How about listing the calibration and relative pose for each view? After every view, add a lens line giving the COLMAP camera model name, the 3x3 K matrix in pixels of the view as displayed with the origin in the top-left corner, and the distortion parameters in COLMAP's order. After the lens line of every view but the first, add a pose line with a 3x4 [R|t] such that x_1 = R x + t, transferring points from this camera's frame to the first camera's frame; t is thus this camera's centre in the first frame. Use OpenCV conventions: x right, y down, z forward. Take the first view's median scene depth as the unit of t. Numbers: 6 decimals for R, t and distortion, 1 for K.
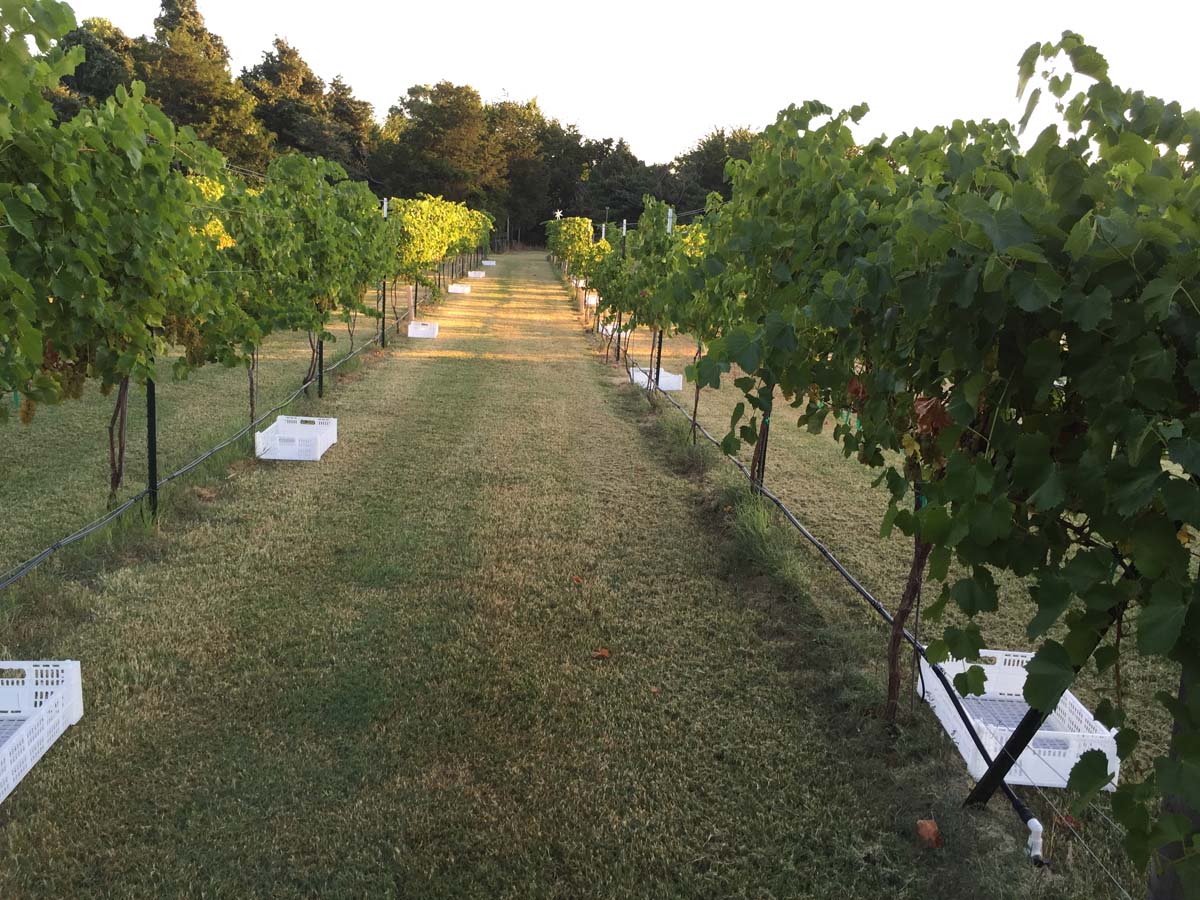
lens RADIAL K [[1035.9, 0, 604.5], [0, 1035.9, 450.3], [0, 0, 1]] dist [0.081848, -0.109434]
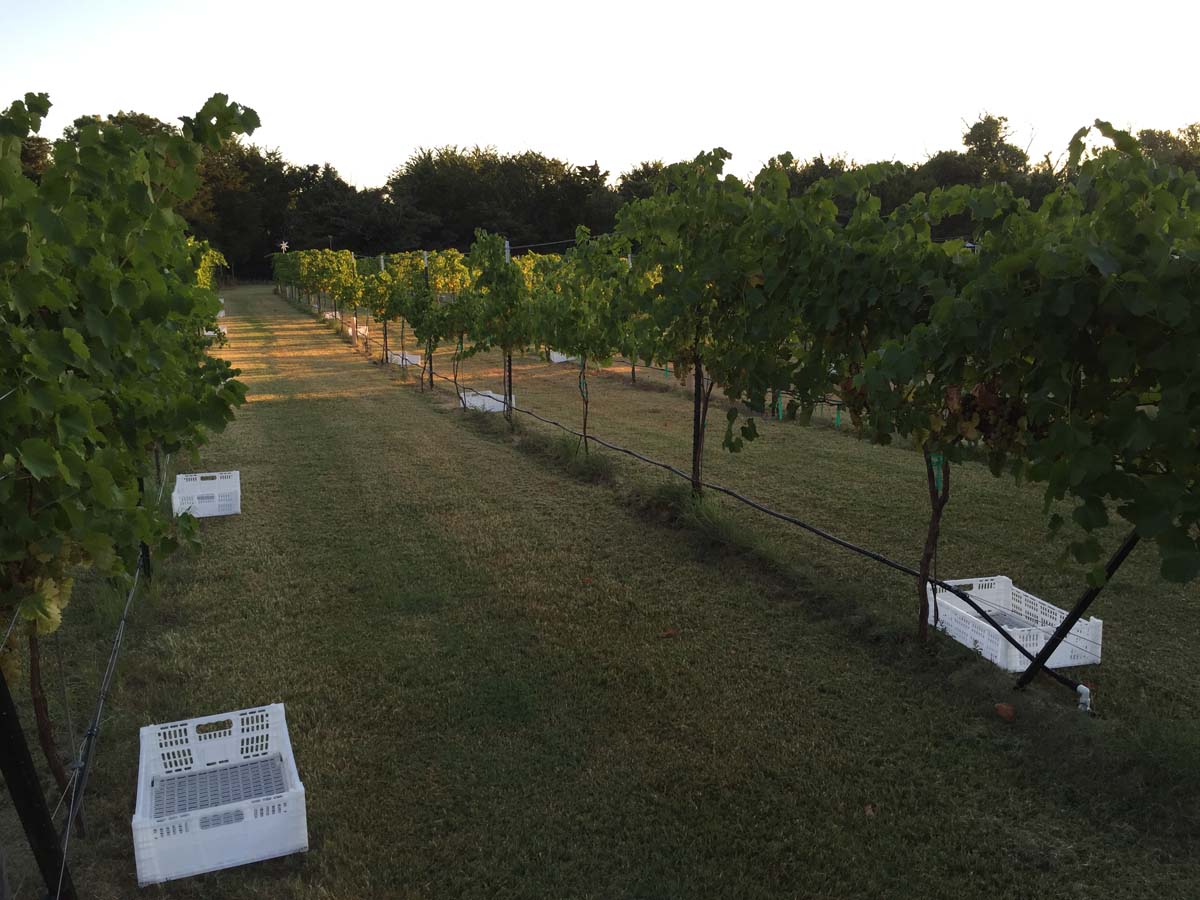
lens RADIAL K [[1035.9, 0, 600.5], [0, 1035.9, 448.2], [0, 0, 1]] dist [0.081848, -0.109434]
pose [[0.959441, -0.113806, 0.257919, -0.203251], [0.118622, 0.992934, -0.003136, -0.008884], [-0.255739, 0.033604, 0.966162, -0.065528]]
